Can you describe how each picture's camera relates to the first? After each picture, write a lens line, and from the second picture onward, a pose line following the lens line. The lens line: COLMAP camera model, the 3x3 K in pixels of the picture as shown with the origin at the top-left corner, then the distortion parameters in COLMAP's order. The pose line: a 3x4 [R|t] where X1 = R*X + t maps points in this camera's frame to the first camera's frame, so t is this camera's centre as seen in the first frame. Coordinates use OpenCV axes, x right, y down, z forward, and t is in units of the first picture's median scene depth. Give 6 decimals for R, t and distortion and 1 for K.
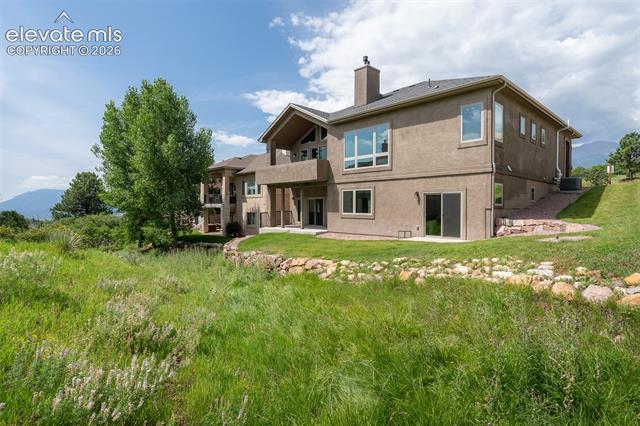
lens RADIAL K [[350.4, 0, 319.4], [0, 350.4, 215.6], [0, 0, 1]] dist [-0.001235, -0.001560]
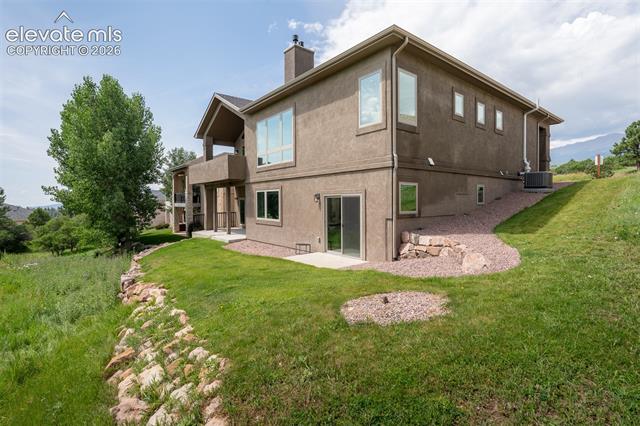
lens RADIAL K [[317.3, 0, 320.4], [0, 317.3, 207.6], [0, 0, 1]] dist [-0.000684, 0.000230]
pose [[0.997002, -0.006659, -0.077085, 0.307255], [0.006572, 0.999977, -0.001384, -0.032866], [0.077092, 0.000873, 0.997024, 0.271085]]
